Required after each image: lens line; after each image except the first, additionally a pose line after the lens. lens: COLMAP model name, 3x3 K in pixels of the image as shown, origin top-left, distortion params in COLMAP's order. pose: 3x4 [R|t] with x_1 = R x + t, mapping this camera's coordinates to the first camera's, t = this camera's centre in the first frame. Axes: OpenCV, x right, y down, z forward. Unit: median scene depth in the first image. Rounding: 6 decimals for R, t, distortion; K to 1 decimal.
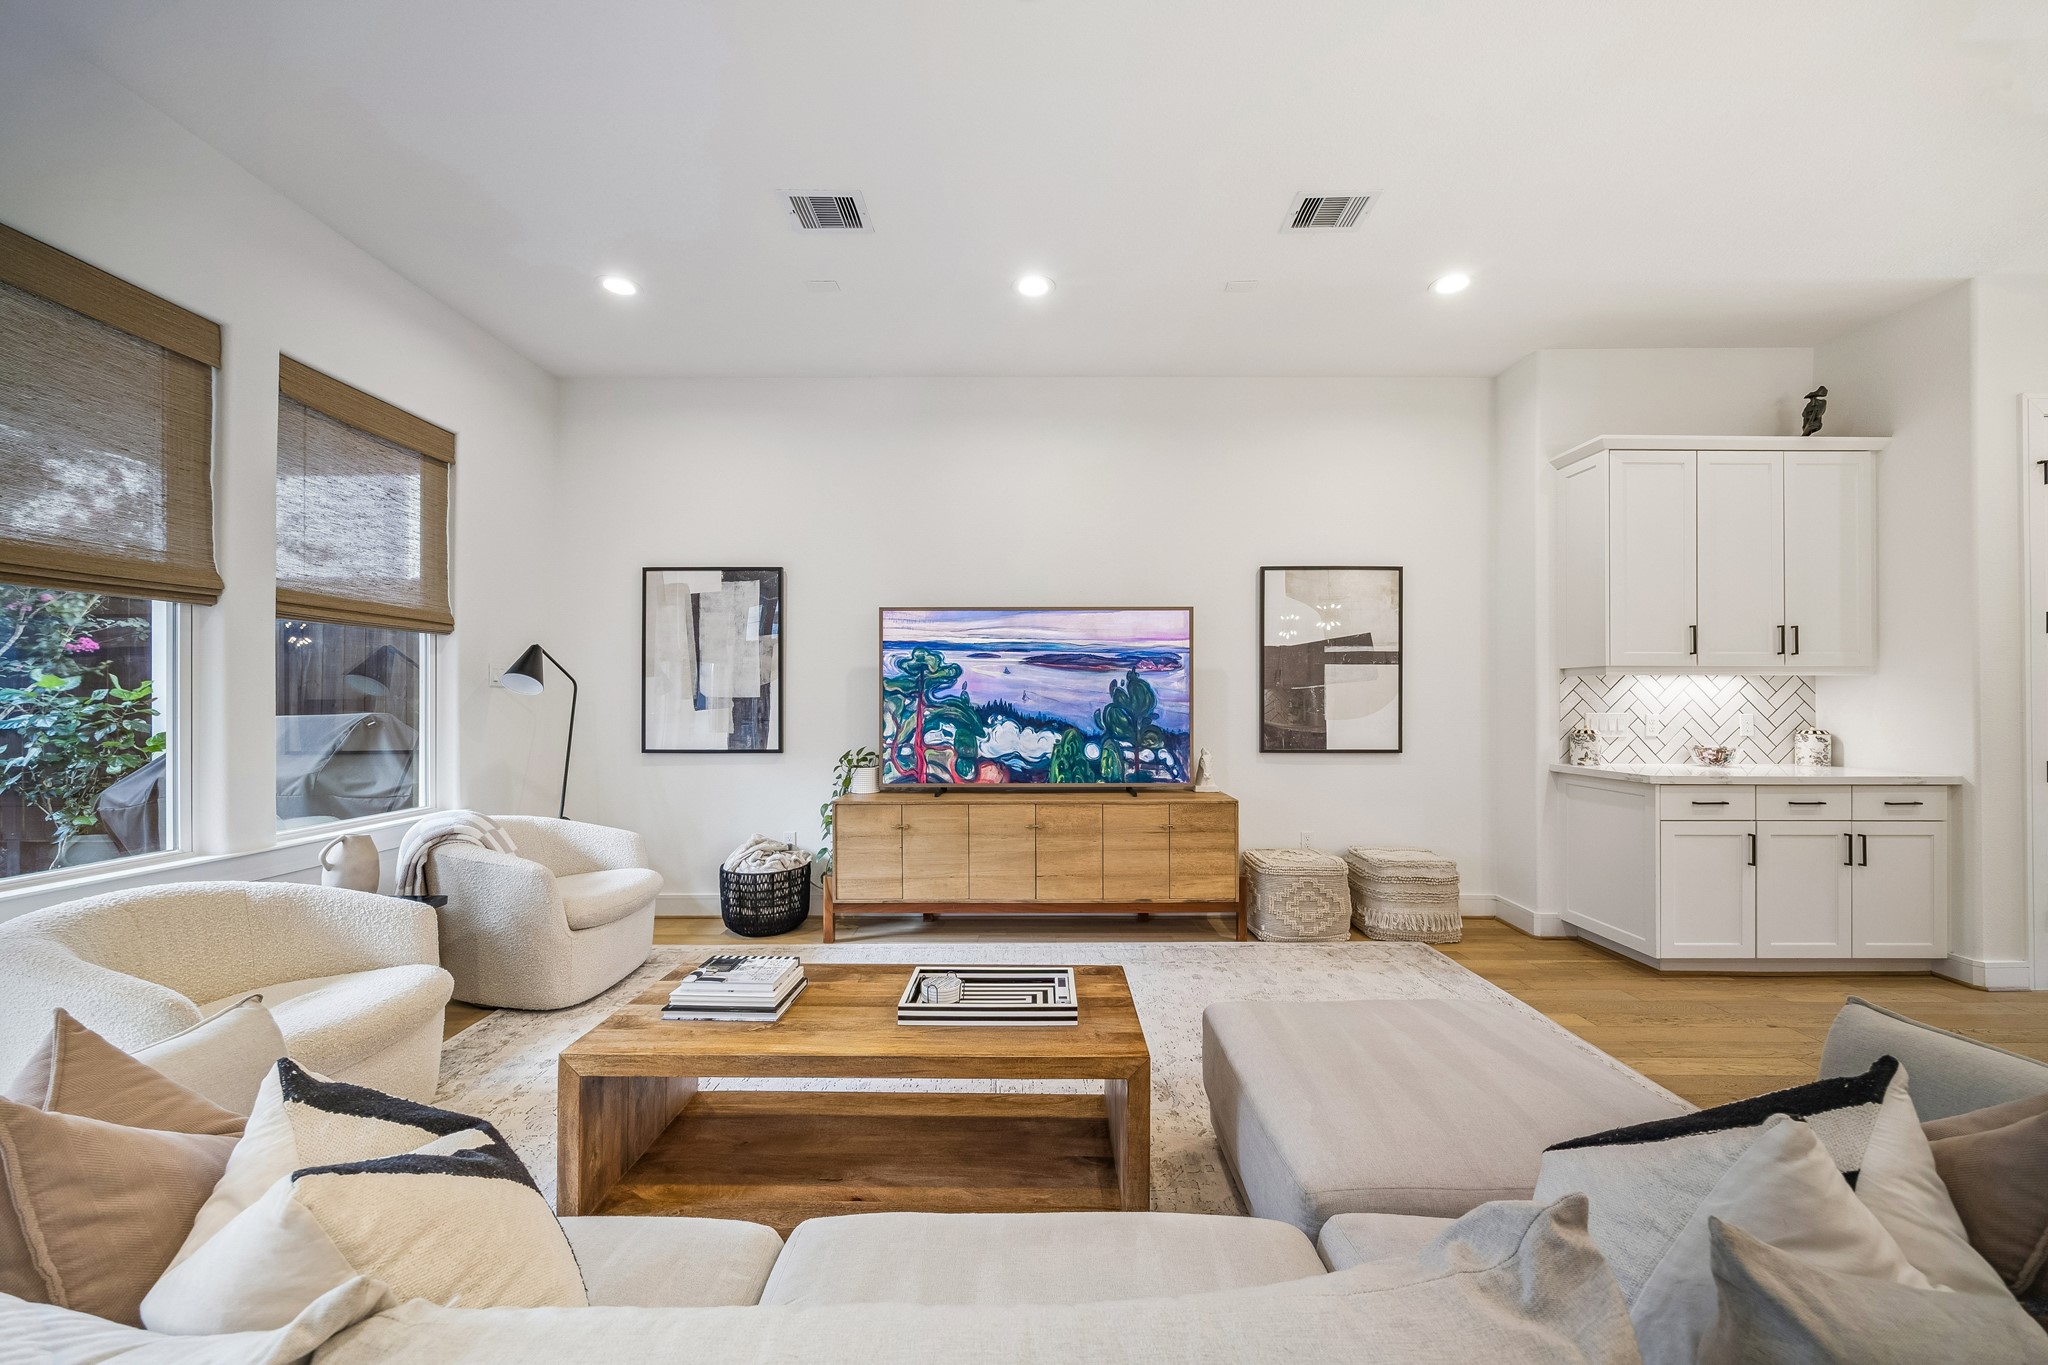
lens RADIAL K [[784.5, 0, 1029.9], [0, 784.5, 696.1], [0, 0, 1]] dist [-0.003159, 0.000058]
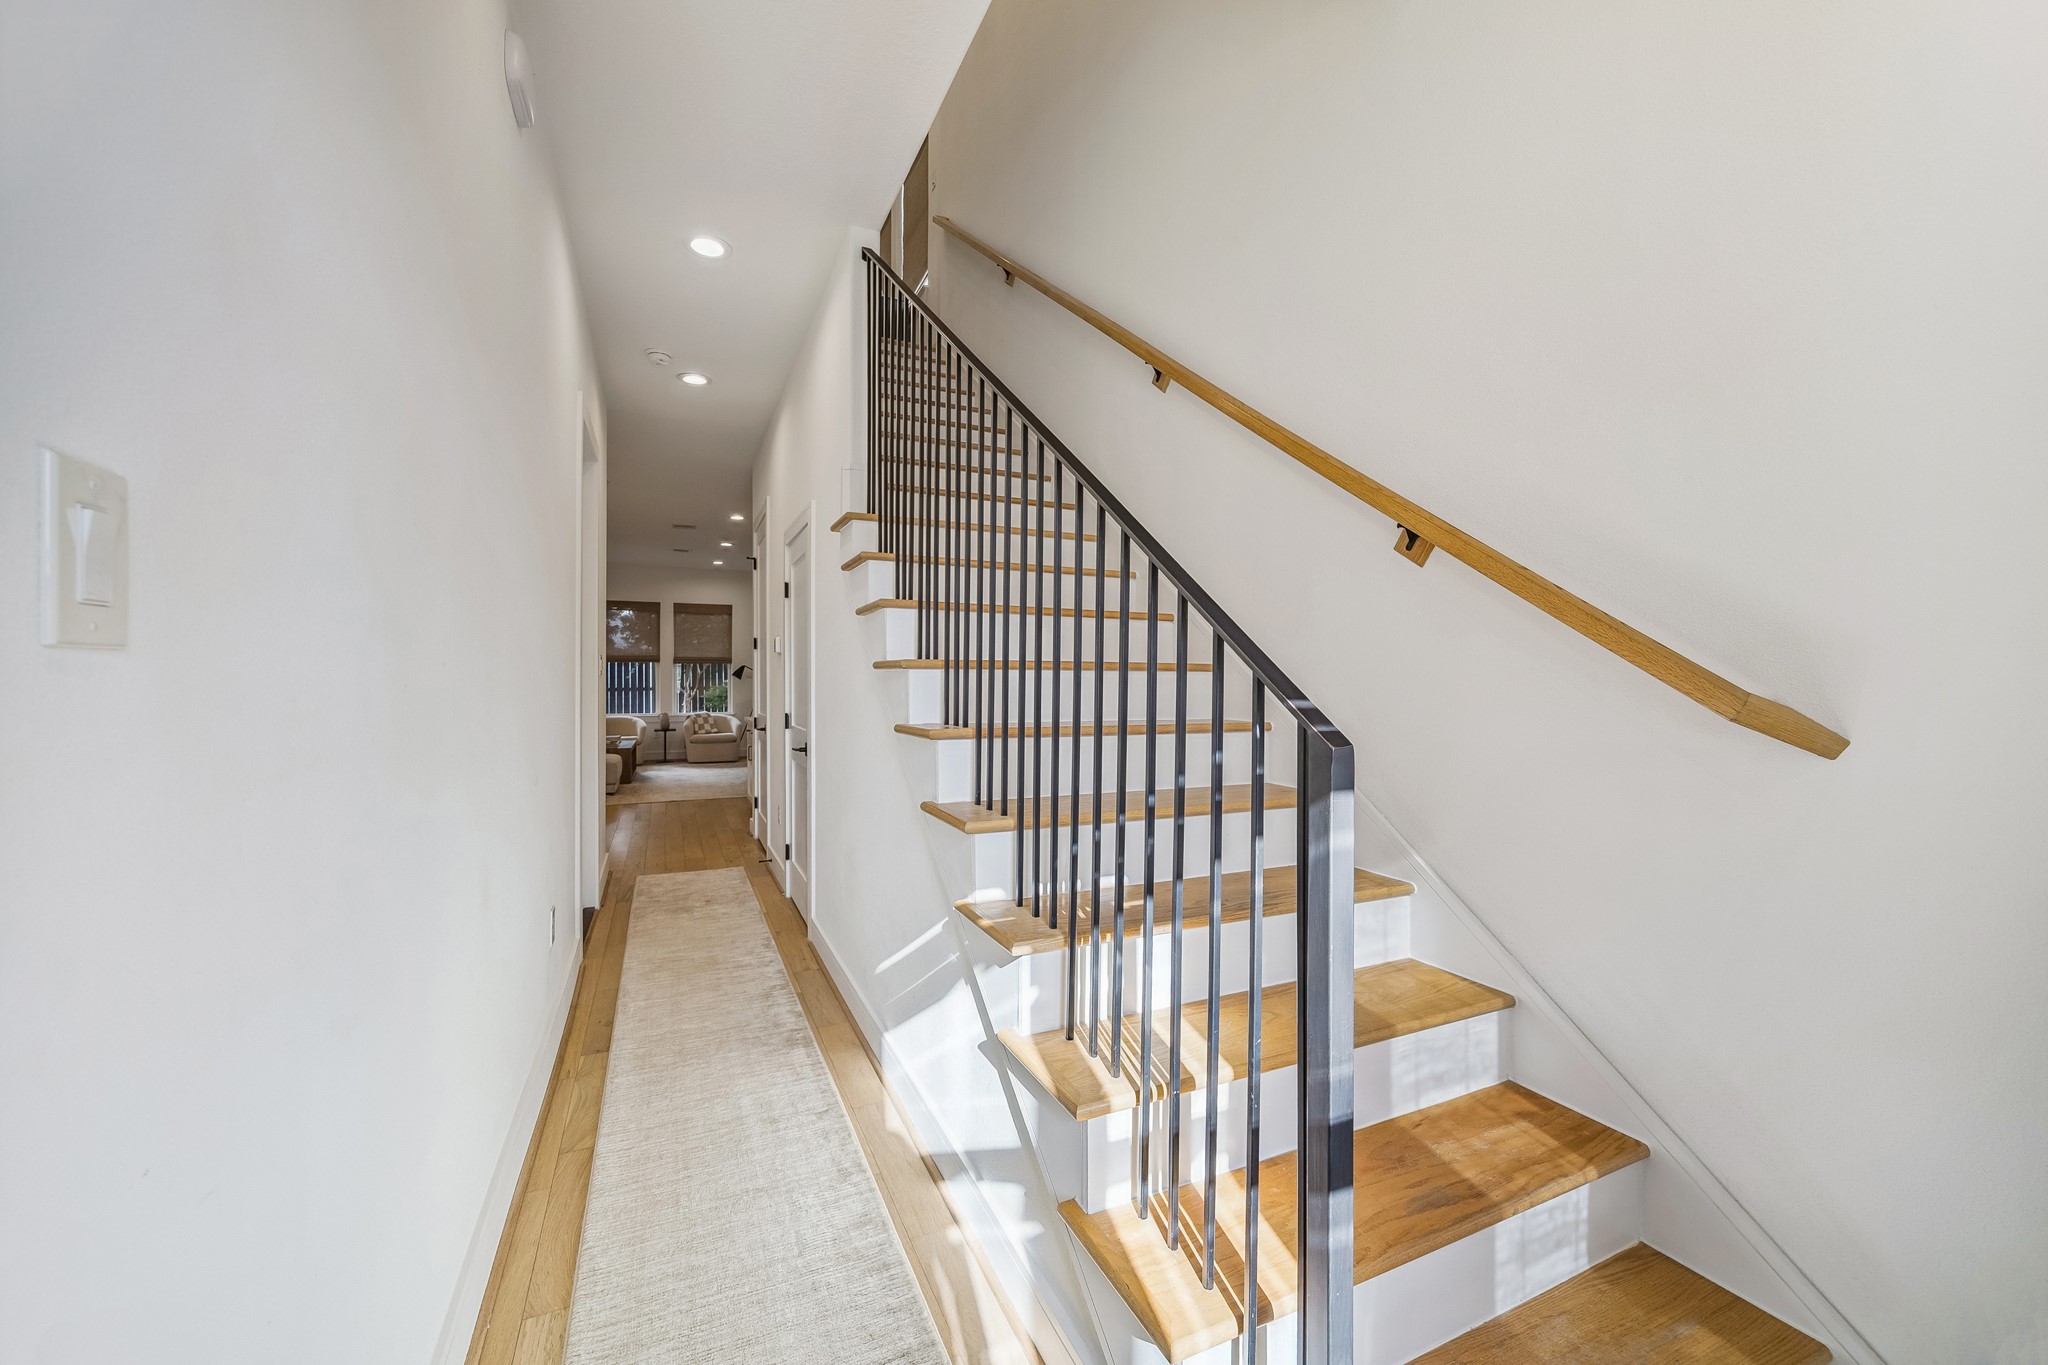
lens RADIAL K [[784.5, 0, 1012.9], [0, 784.5, 681.2], [0, 0, 1]] dist [-0.003159, 0.000058]
pose [[0.411317, 0.000420, -0.911492, 2.702721], [0.009942, 0.999938, 0.004947, -0.002393], [0.911438, -0.011097, 0.411287, 0.649172]]
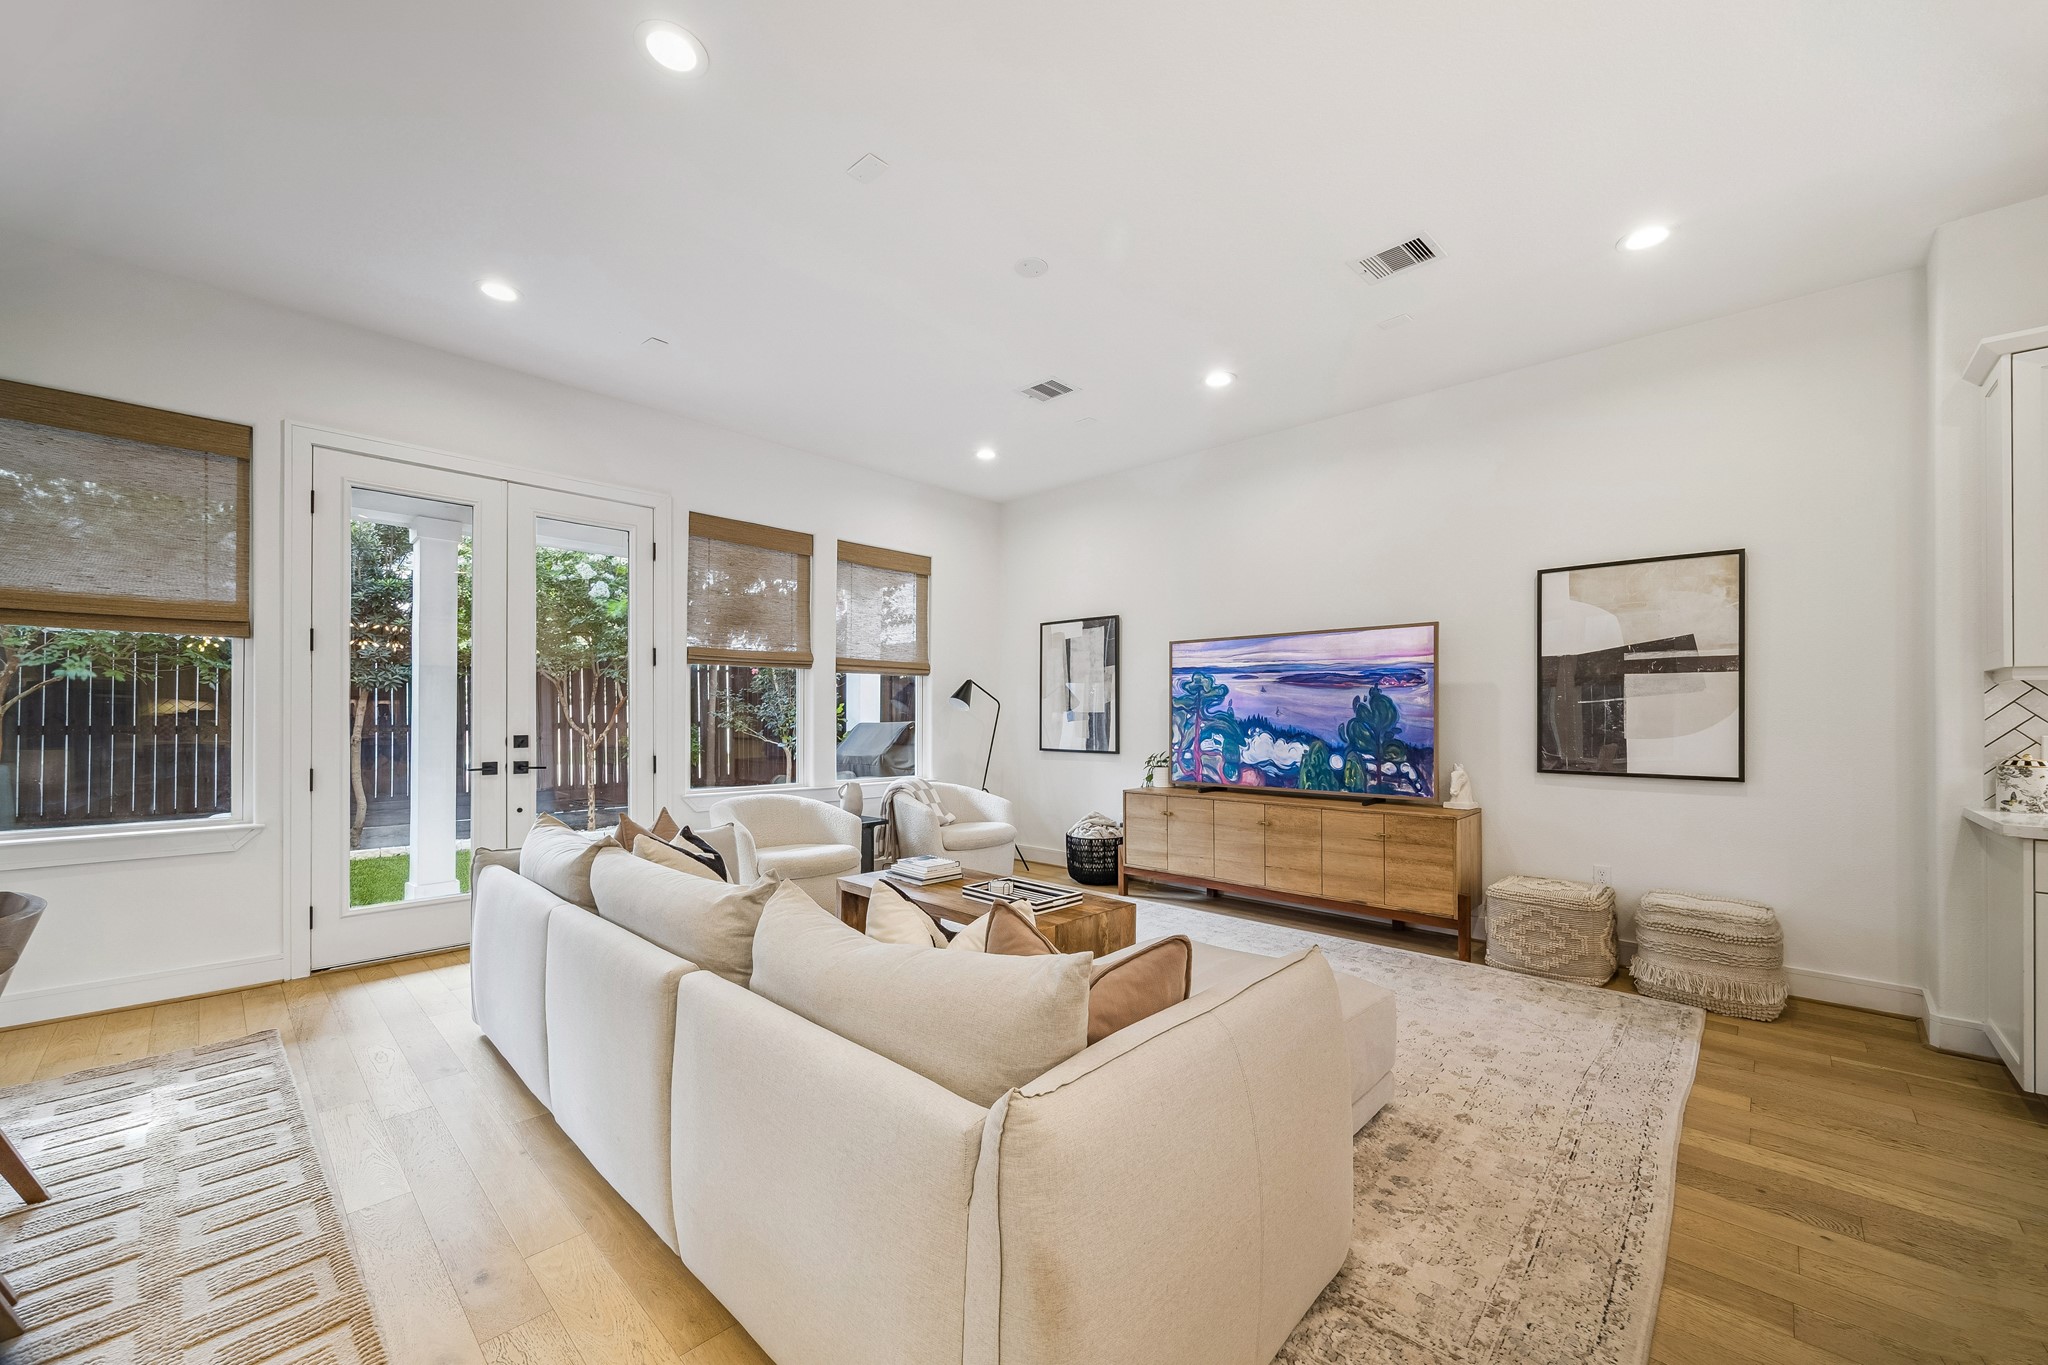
lens RADIAL K [[784.5, 0, 1023.4], [0, 784.5, 709.9], [0, 0, 1]] dist [-0.003159, 0.000058]
pose [[0.726958, -0.002249, -0.686678, 0.531617], [0.001455, 0.999997, -0.001736, -0.000586], [0.686680, 0.000263, 0.726960, -0.089247]]
